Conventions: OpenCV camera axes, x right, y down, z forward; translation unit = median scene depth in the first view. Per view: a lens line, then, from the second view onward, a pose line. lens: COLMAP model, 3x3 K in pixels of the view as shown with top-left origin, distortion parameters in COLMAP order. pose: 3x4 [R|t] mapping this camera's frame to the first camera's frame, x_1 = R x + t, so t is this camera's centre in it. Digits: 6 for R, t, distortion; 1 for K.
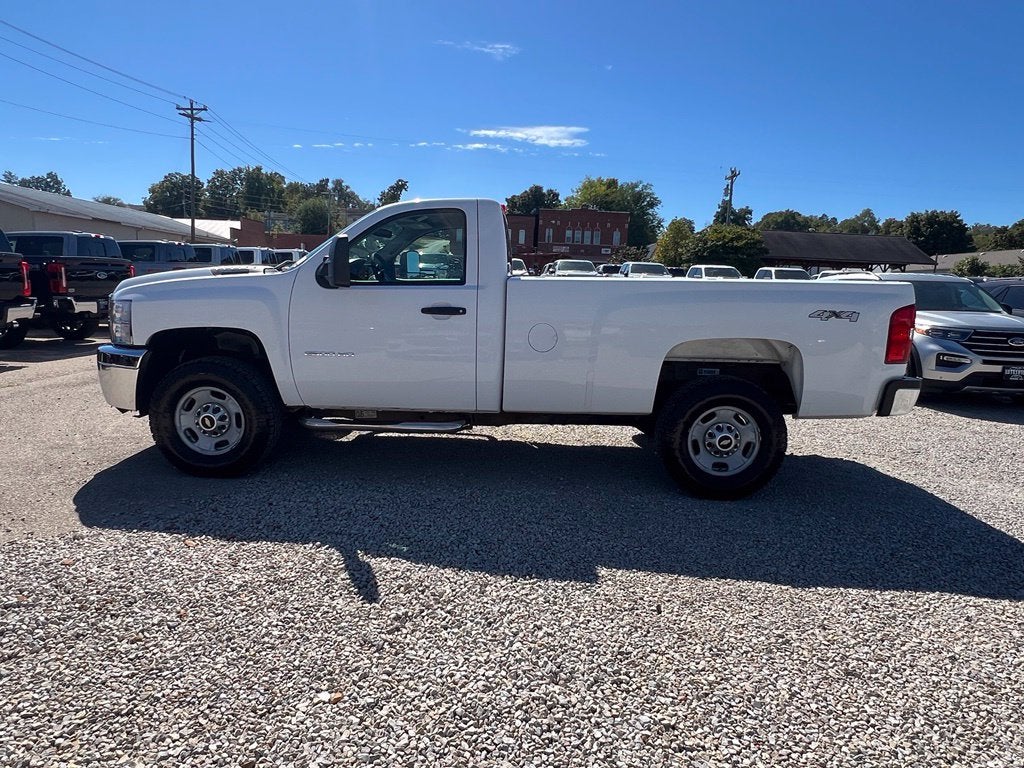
lens RADIAL K [[650.4, 0, 498.5], [0, 650.4, 383.0], [0, 0, 1]] dist [0.001208, 0.000434]
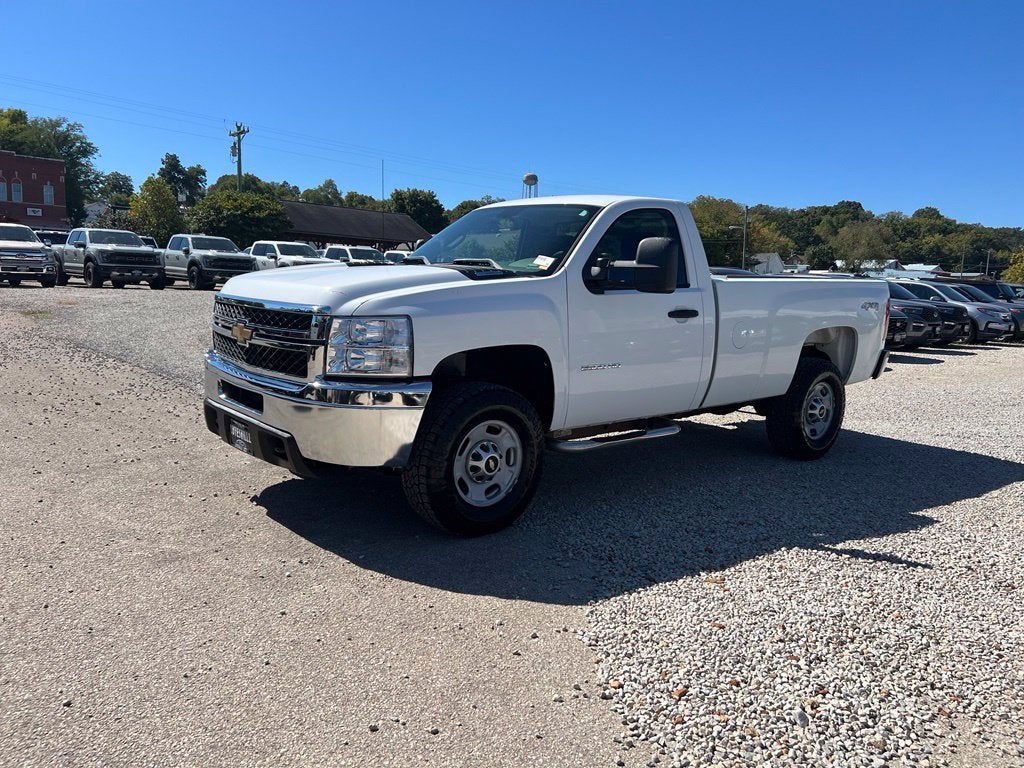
lens RADIAL K [[773.1, 0, 512.0], [0, 773.1, 384.0], [0, 0, 1]] dist [0.041621, -0.033534]
pose [[0.746073, -0.097401, 0.658701, -1.026810], [0.092050, 0.994832, 0.042845, -0.075357], [-0.659470, 0.028668, 0.751184, 0.266164]]
